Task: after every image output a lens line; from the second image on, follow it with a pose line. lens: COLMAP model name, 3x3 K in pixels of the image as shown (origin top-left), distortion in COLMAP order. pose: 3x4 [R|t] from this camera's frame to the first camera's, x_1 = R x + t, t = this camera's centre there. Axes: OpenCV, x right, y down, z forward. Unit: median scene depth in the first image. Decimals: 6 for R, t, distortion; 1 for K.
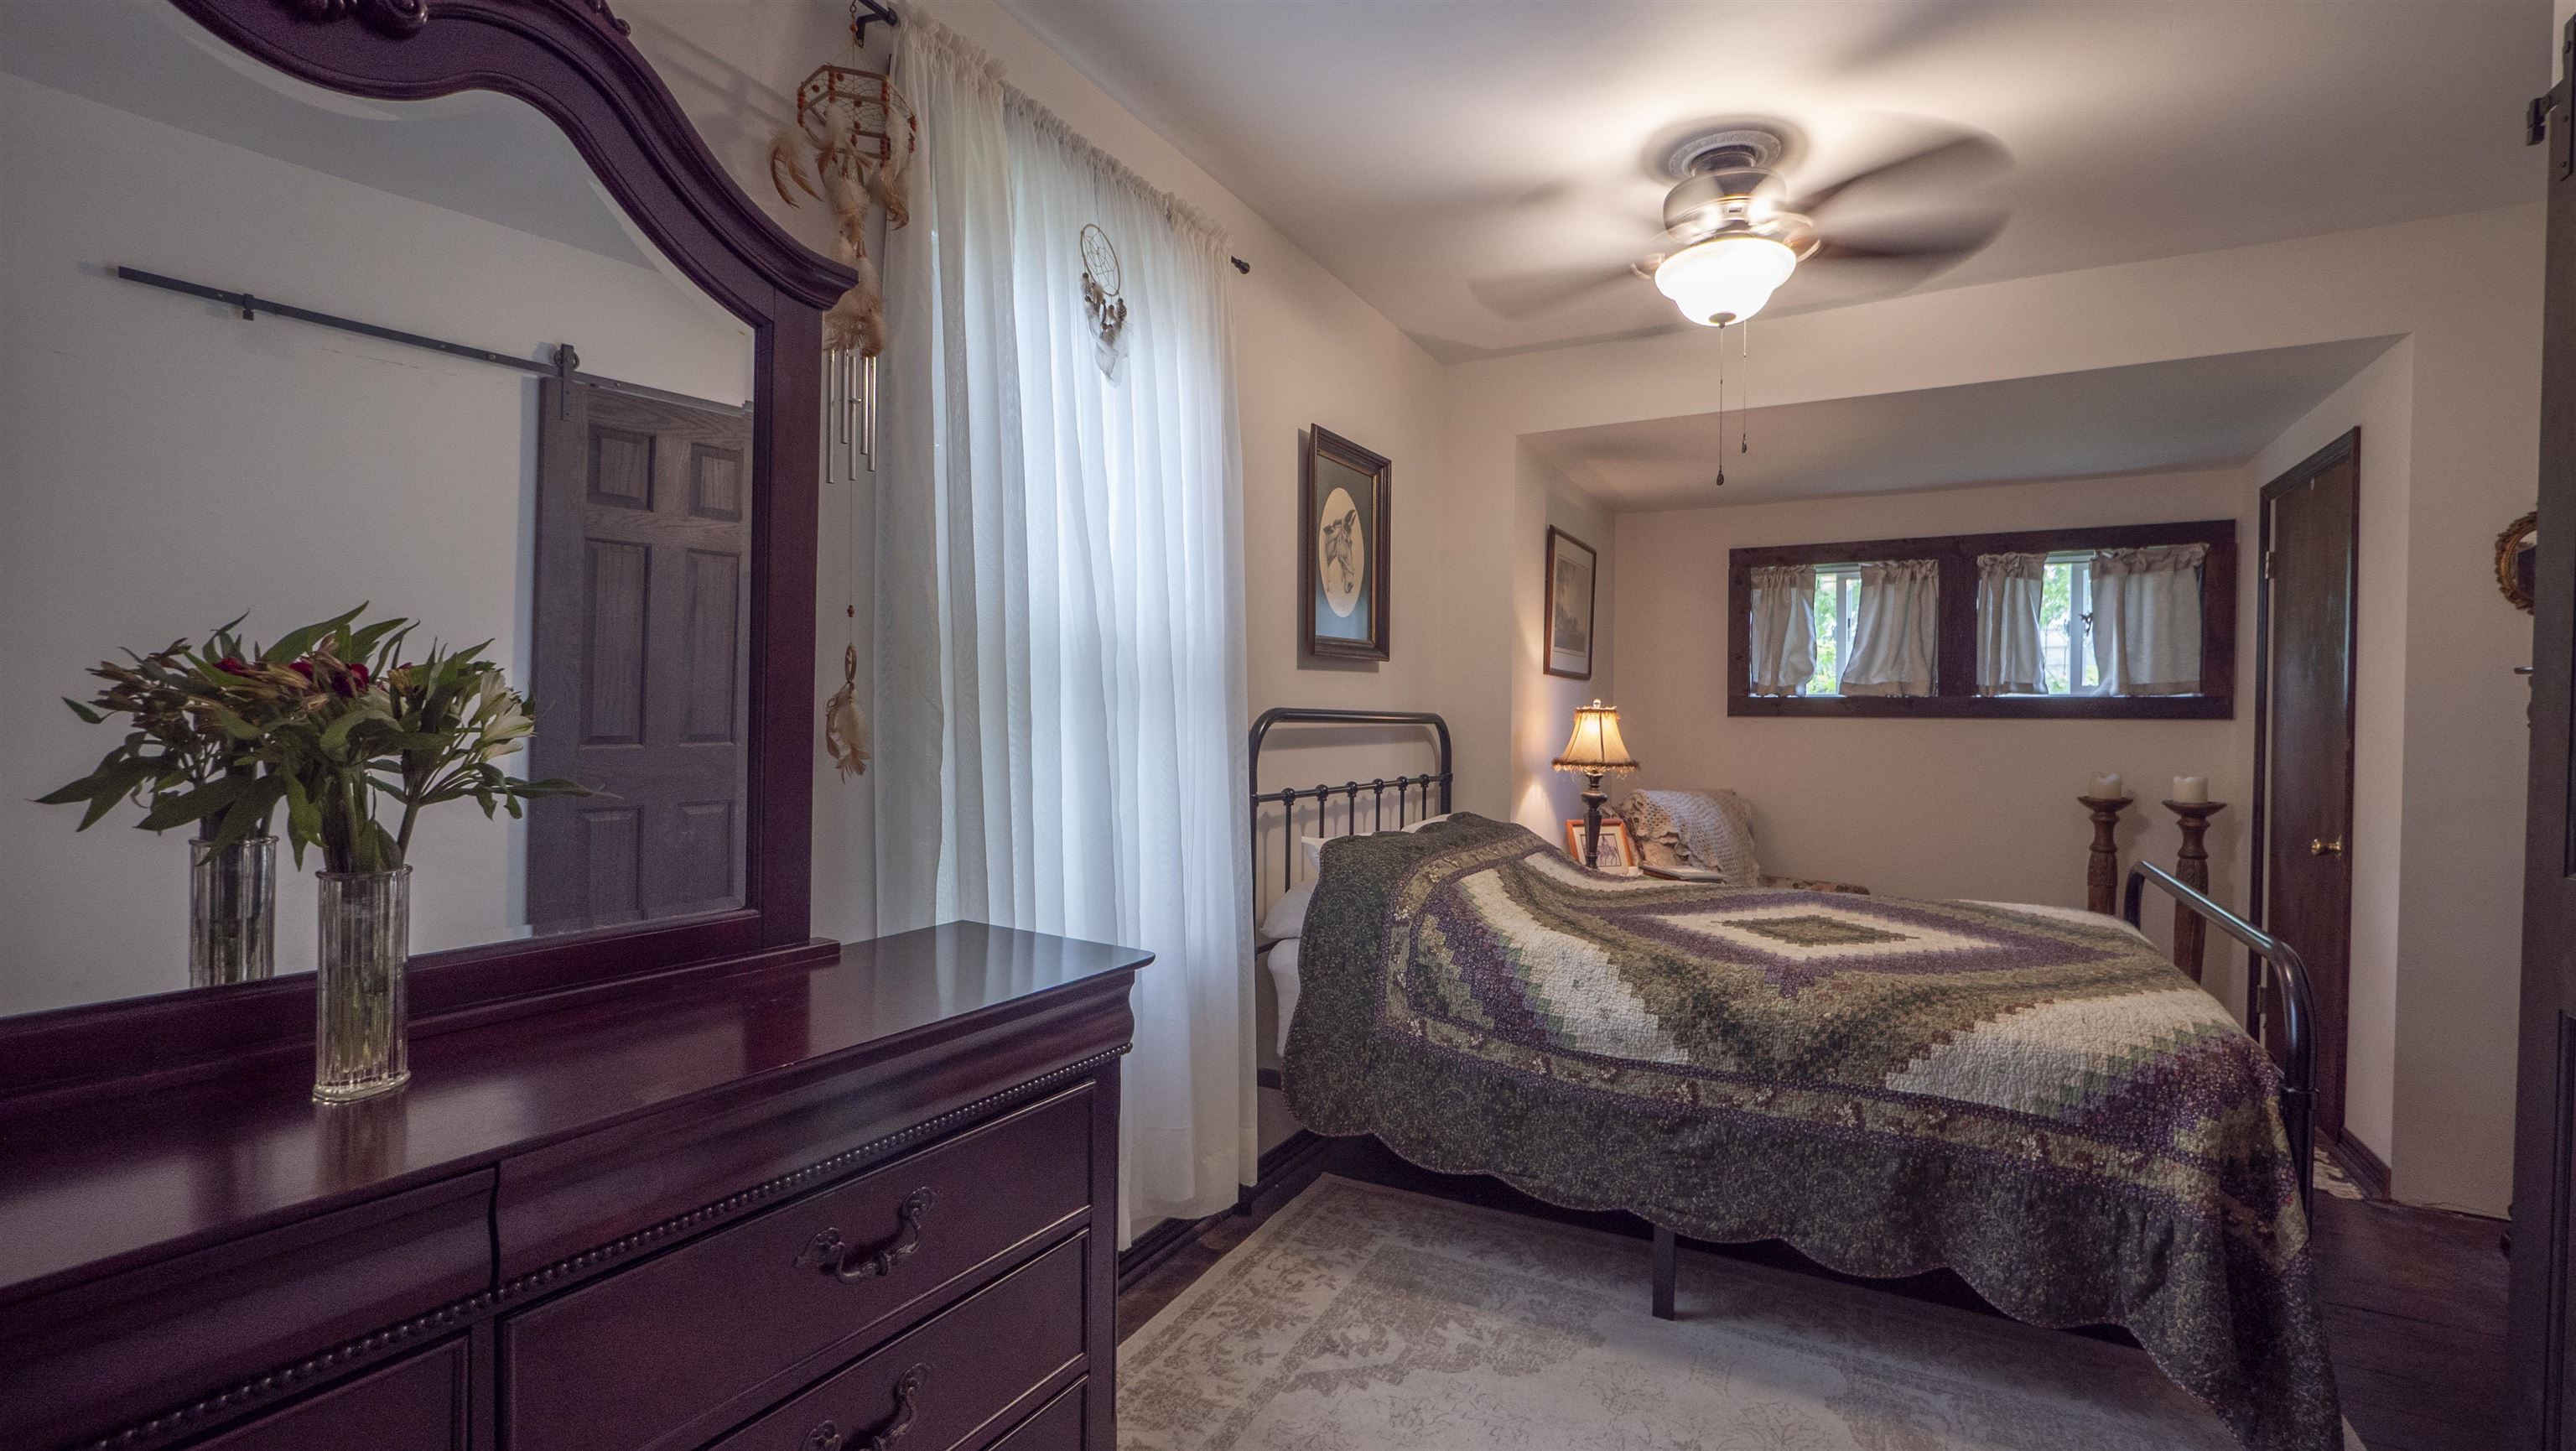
lens RADIAL K [[1115.1, 0, 1292.2], [0, 1115.1, 731.0], [0, 0, 1]] dist [-0.001495, -0.000659]
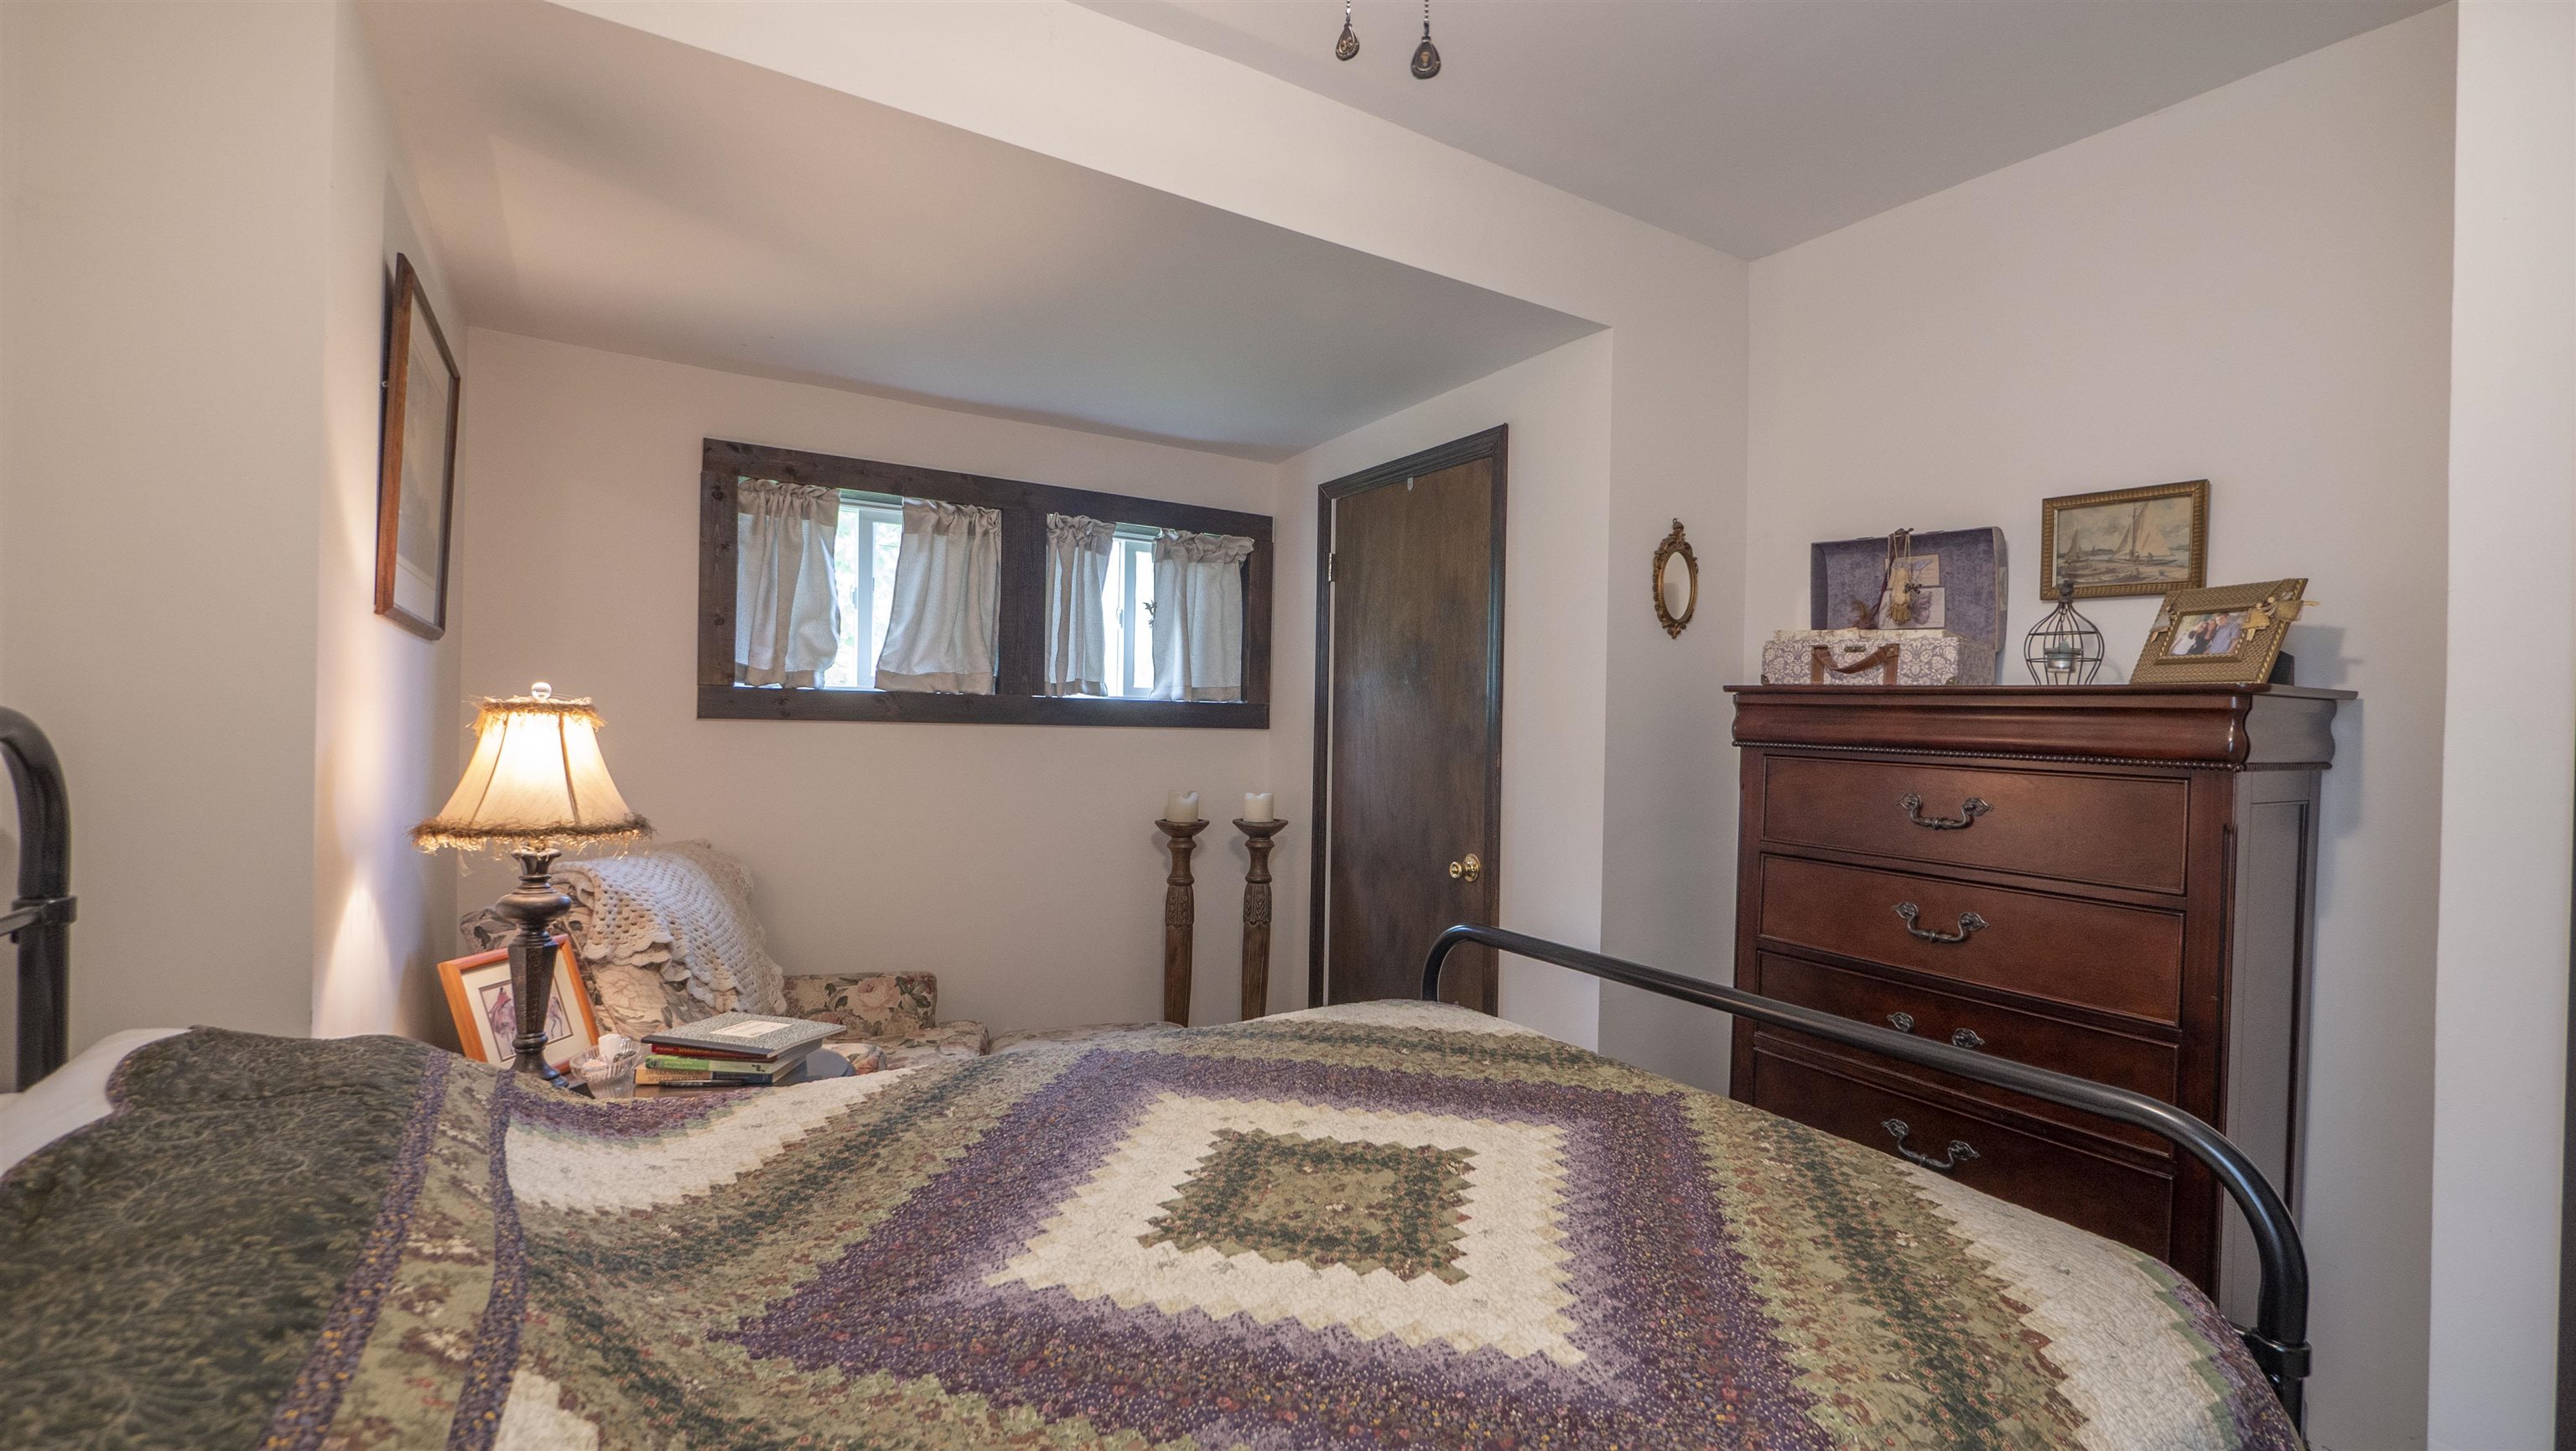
lens RADIAL K [[1102.9, 0, 1300.3], [0, 1102.9, 731.2], [0, 0, 1]] dist [-0.003429, -0.000111]
pose [[0.492274, 0.000356, 0.870440, 0.040604], [-0.004861, 0.999985, 0.002340, -0.010175], [-0.870427, -0.005383, 0.492268, 0.487771]]
